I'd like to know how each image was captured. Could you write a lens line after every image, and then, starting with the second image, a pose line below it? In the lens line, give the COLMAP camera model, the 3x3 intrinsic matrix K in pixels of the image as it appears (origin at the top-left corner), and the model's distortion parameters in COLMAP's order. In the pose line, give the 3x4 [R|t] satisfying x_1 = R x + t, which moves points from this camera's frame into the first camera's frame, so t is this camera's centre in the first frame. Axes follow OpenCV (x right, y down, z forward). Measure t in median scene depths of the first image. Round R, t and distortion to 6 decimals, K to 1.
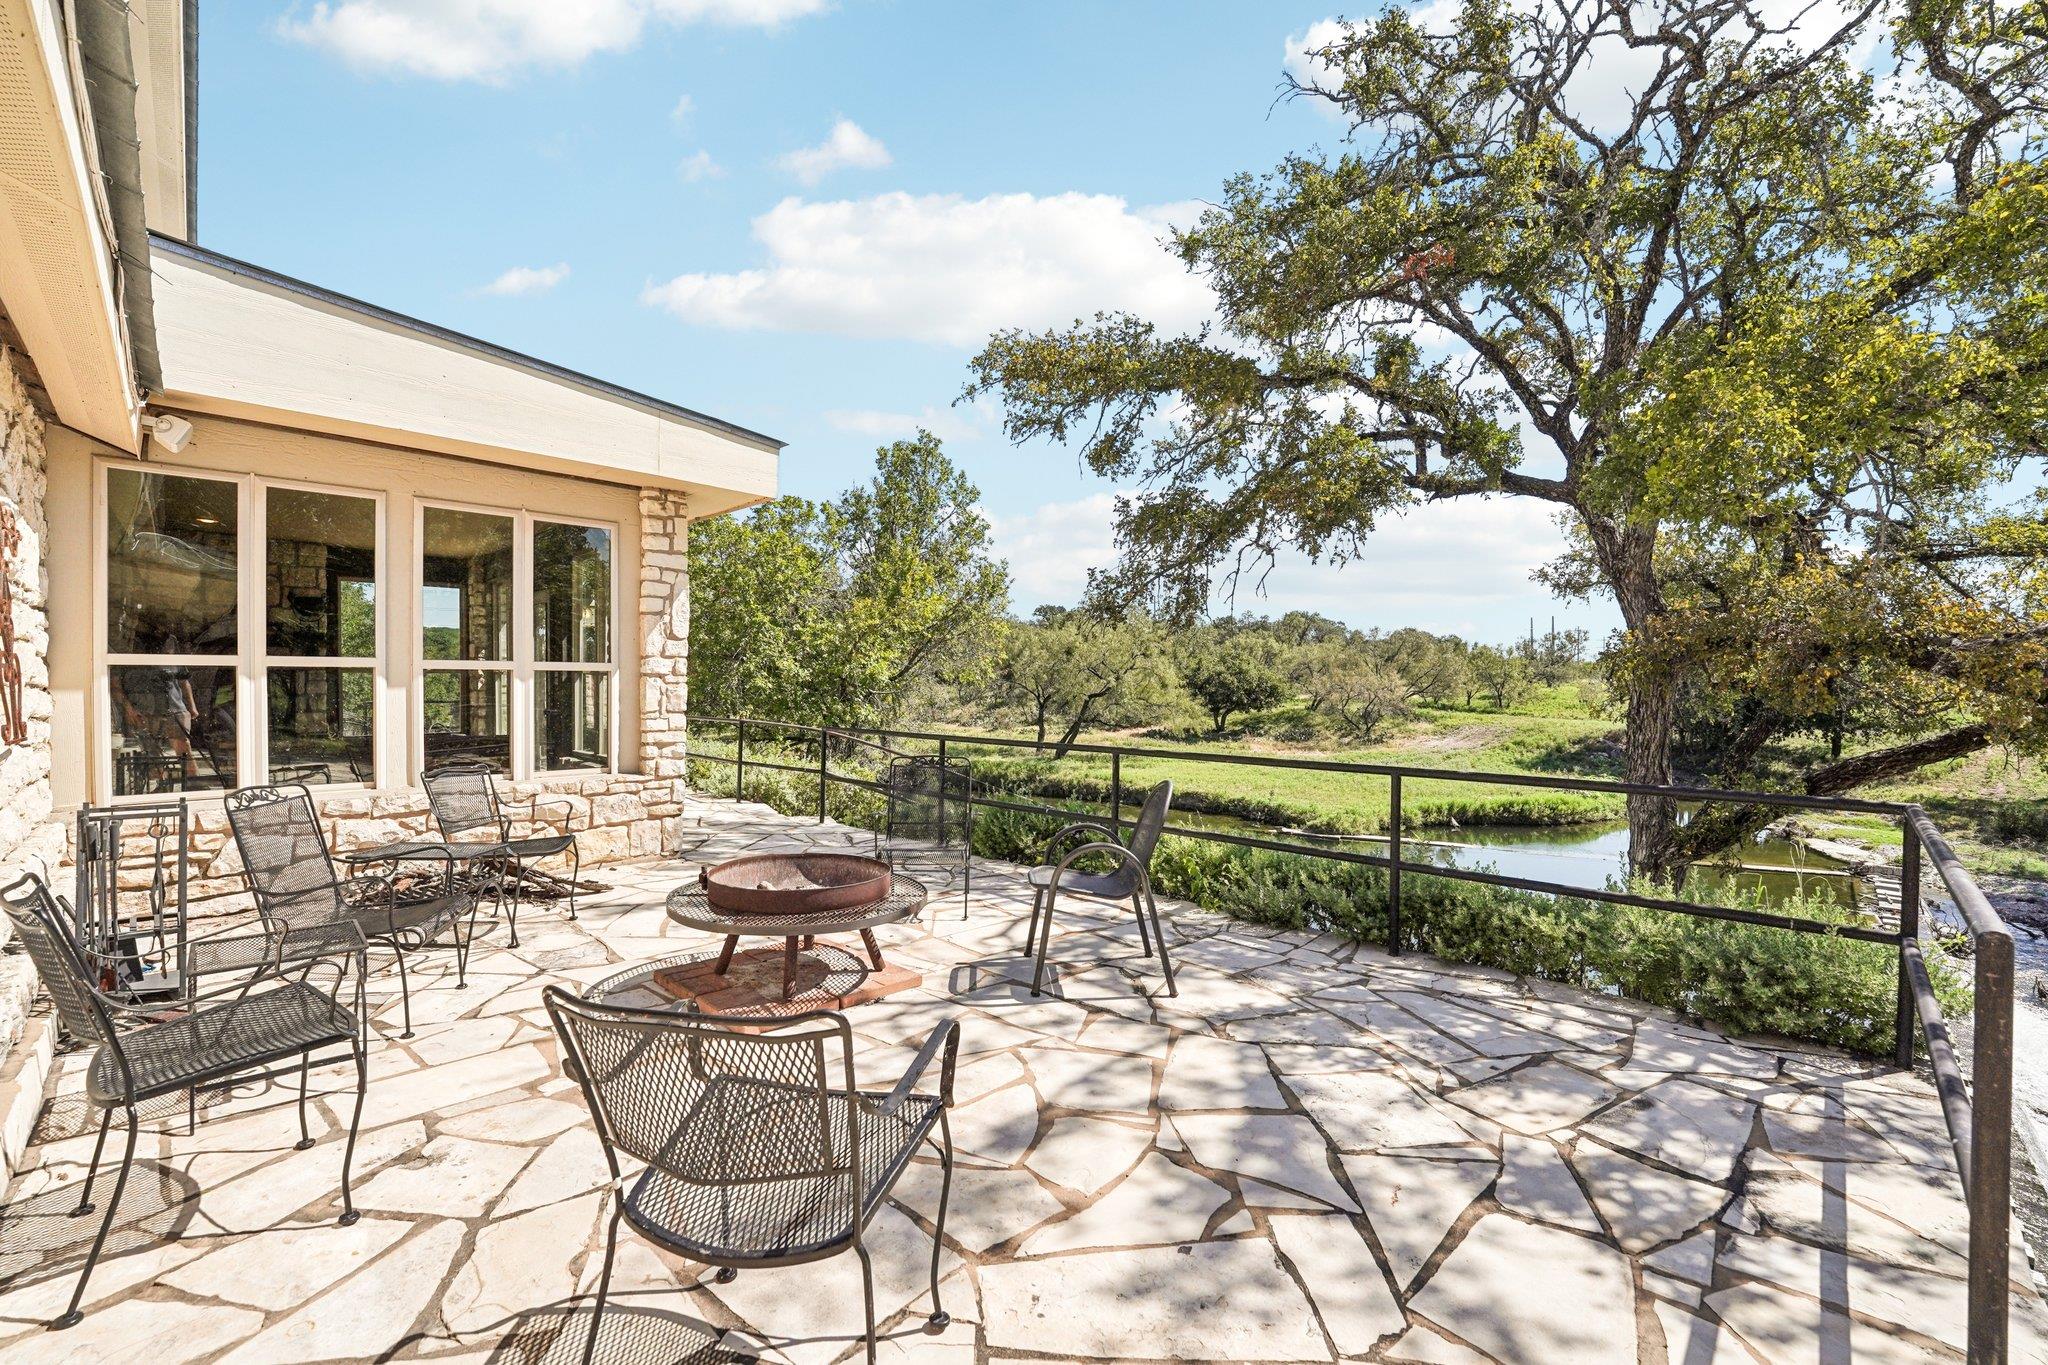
lens RADIAL K [[846.5, 0, 1012.5], [0, 846.5, 683.6], [0, 0, 1]] dist [-0.025012, 0.001497]
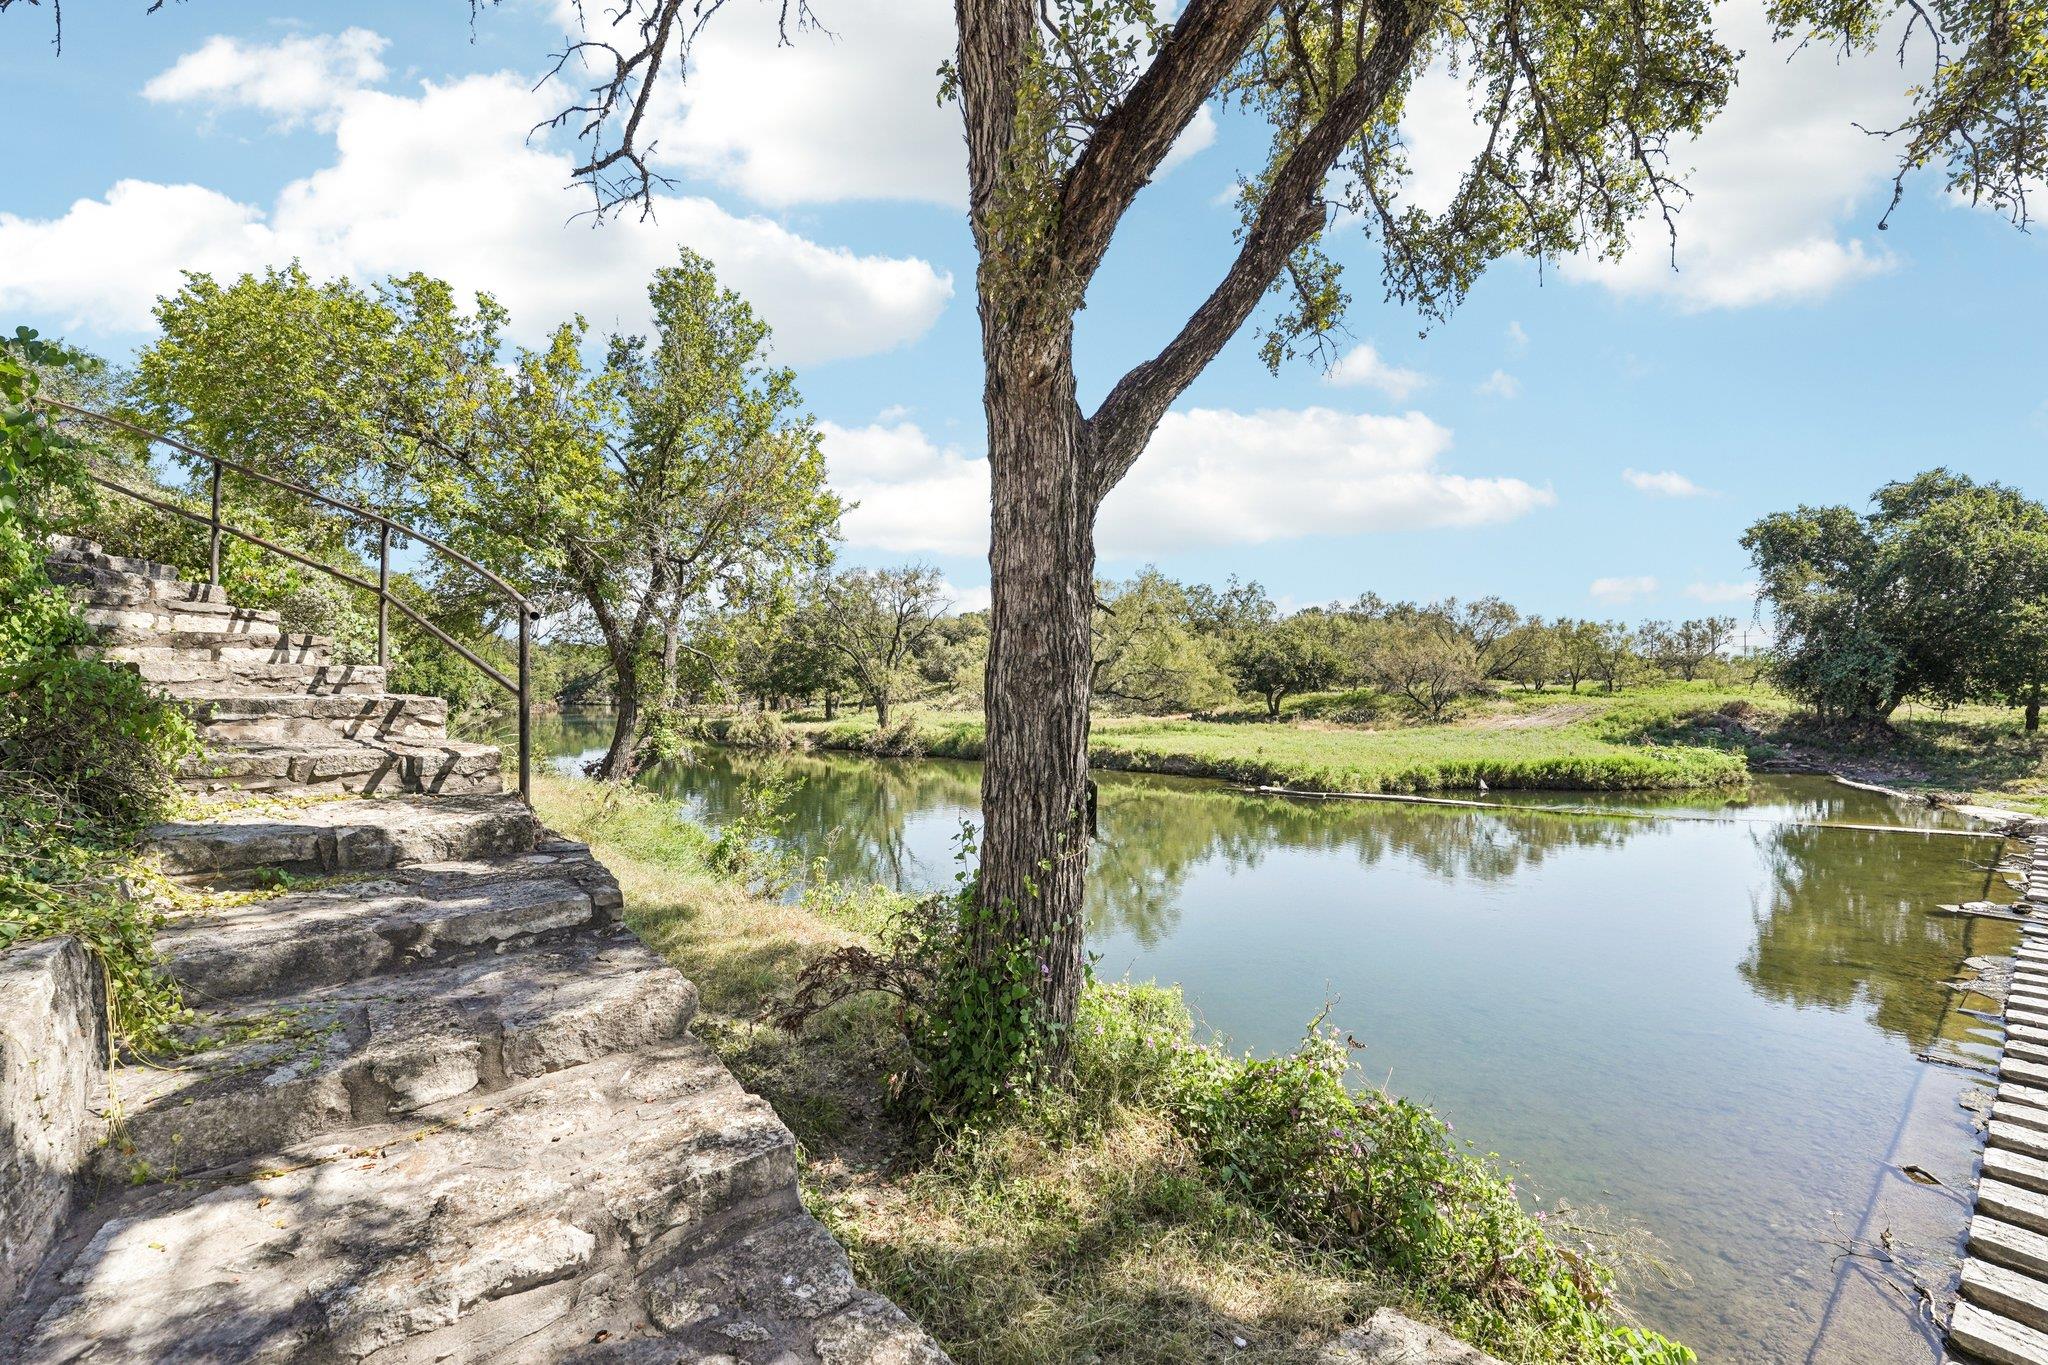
lens RADIAL K [[846.5, 0, 1012.8], [0, 846.5, 696.0], [0, 0, 1]] dist [-0.025012, 0.001497]
pose [[0.991417, -0.002726, -0.130706, 1.039136], [0.002184, 0.999988, -0.004295, 0.474739], [0.130716, 0.003973, 0.991412, 0.716991]]
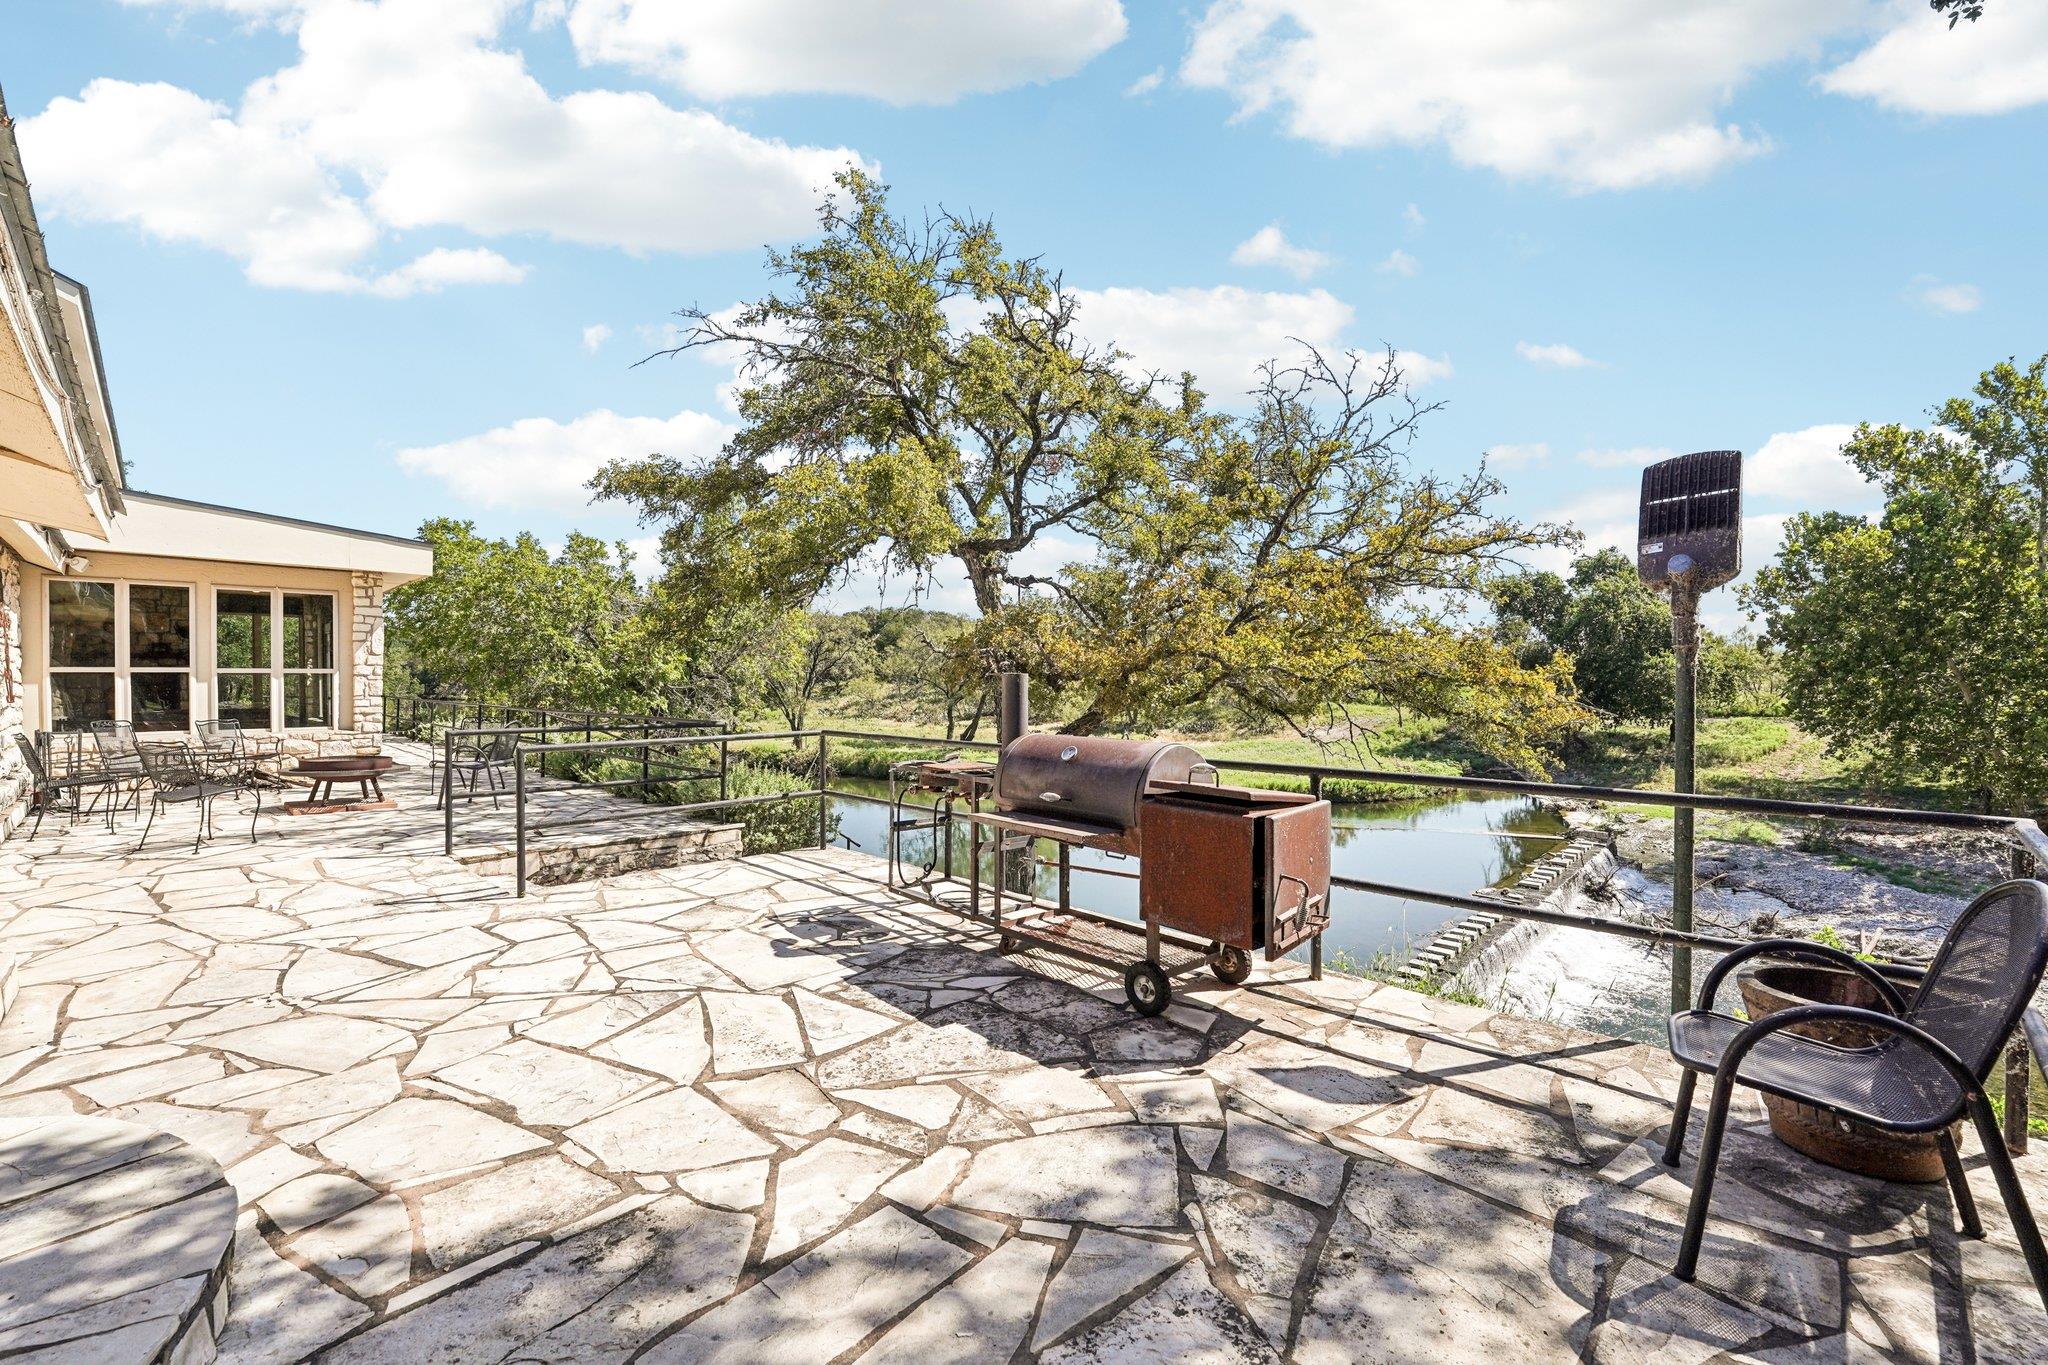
lens RADIAL K [[846.5, 0, 1010.6], [0, 846.5, 685.2], [0, 0, 1]] dist [-0.025012, 0.001497]
pose [[0.999838, -0.006921, 0.016645, 0.906970], [0.006853, 0.999968, 0.004112, 0.012585], [-0.016673, -0.003998, 0.999853, -0.782004]]
